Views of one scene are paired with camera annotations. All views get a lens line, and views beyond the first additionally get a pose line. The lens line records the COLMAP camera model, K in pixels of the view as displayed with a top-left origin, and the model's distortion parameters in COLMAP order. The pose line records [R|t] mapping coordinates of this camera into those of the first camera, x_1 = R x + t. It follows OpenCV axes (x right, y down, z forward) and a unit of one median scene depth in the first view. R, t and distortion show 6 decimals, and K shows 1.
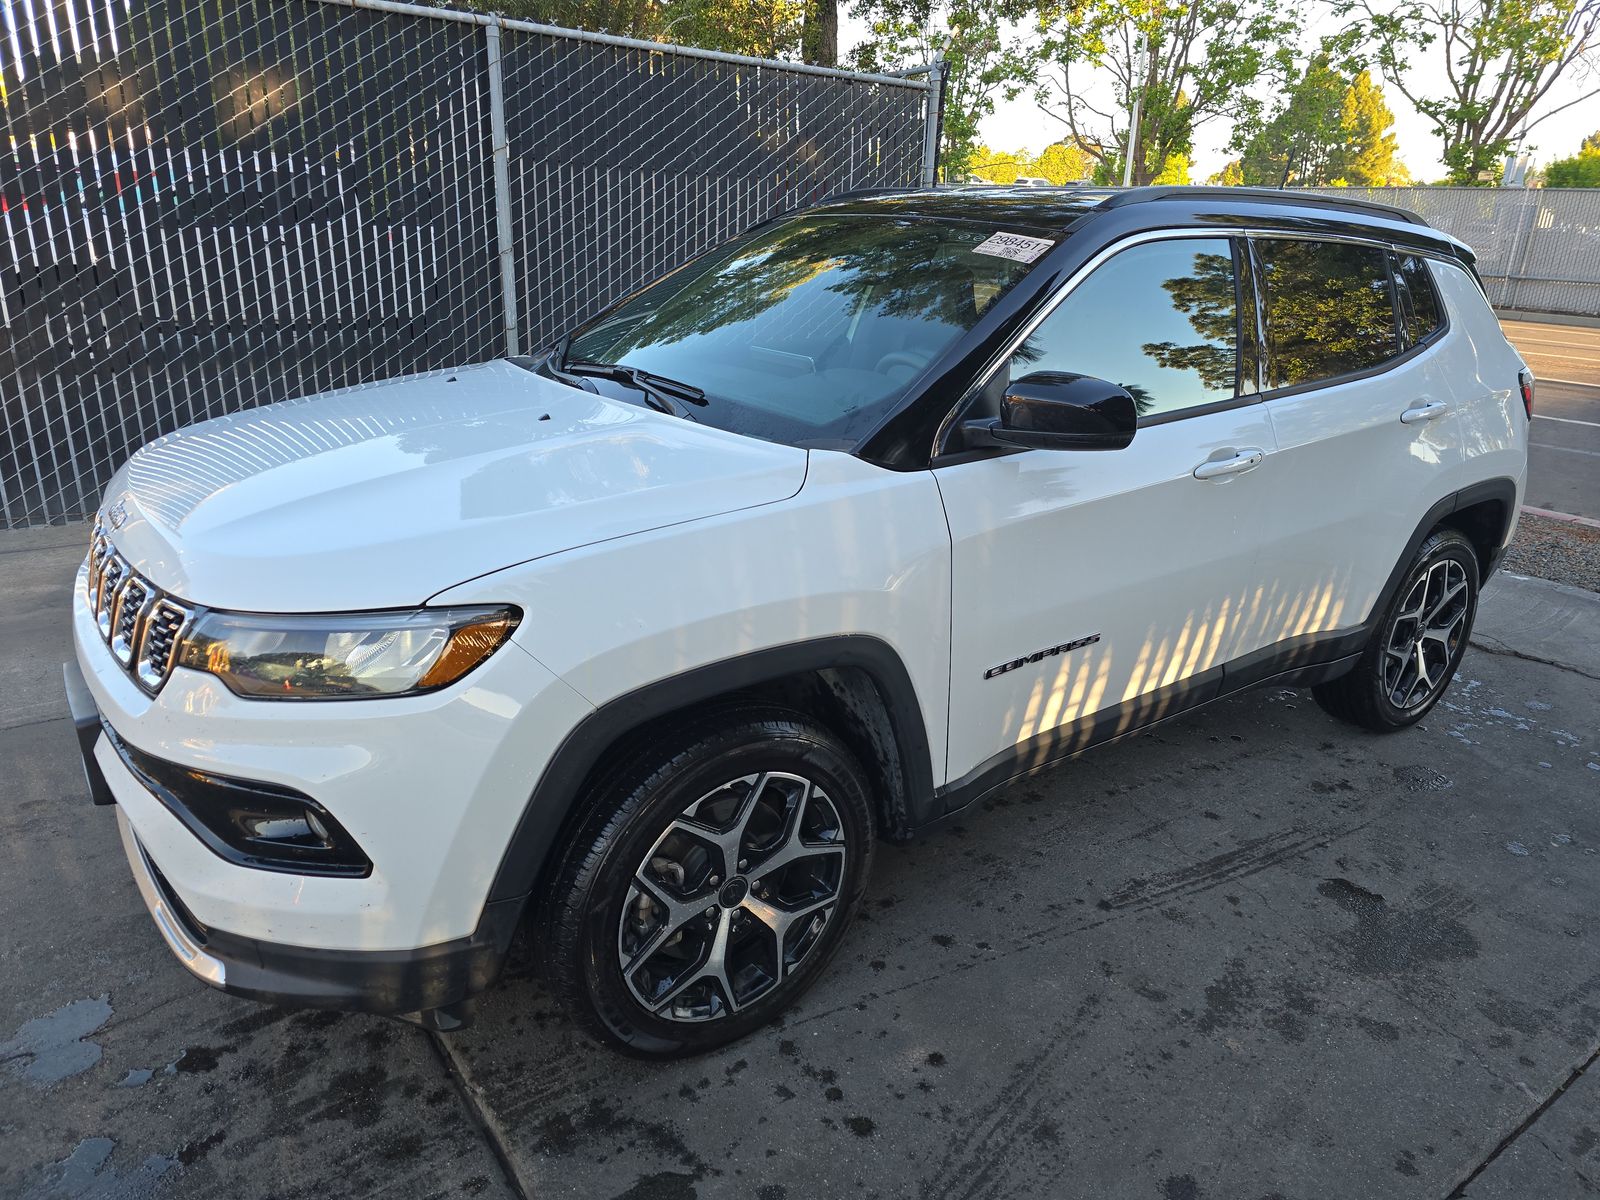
lens RADIAL K [[1100.1, 0, 792.3], [0, 1100.1, 601.4], [0, 0, 1]] dist [0.018360, -0.013642]
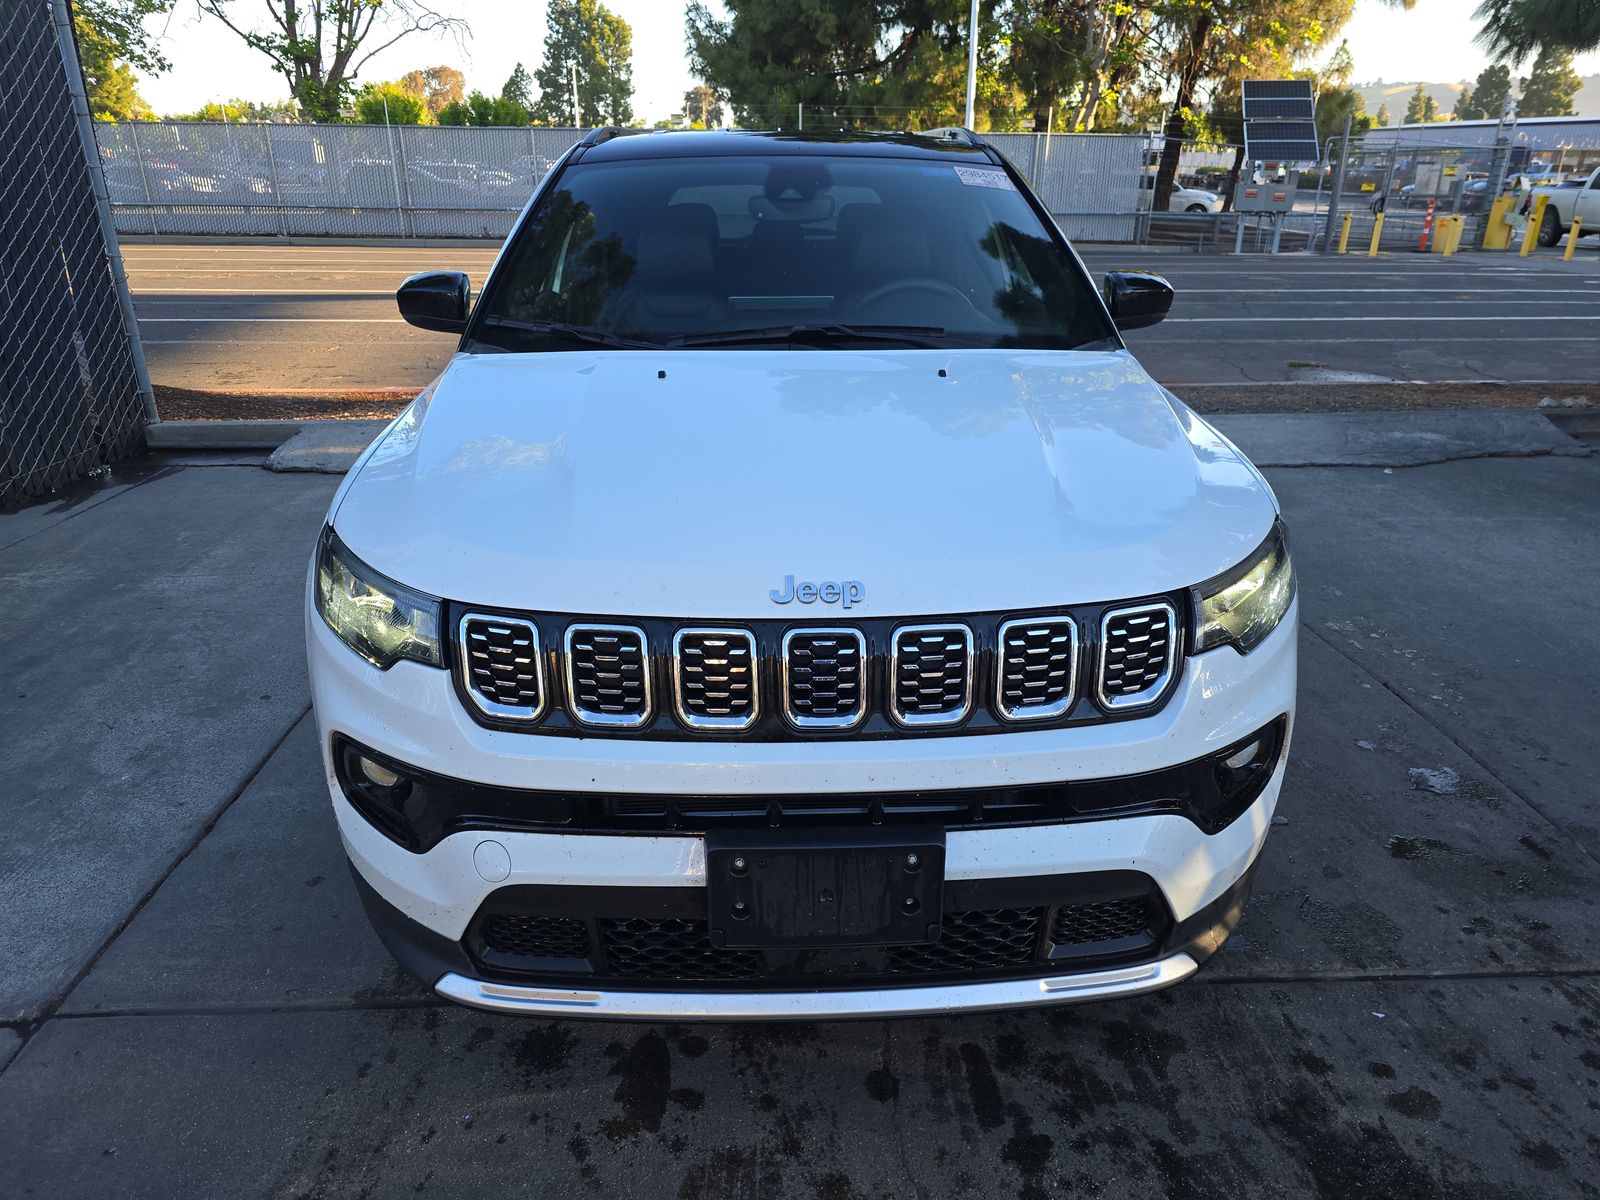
lens RADIAL K [[1100.1, 0, 800.2], [0, 1100.1, 597.0], [0, 0, 1]] dist [0.018360, -0.013642]
pose [[0.540950, -0.324611, 0.775887, -0.112316], [0.288219, 0.938205, 0.191574, -0.019114], [-0.790129, 0.119993, 0.601081, 0.056459]]
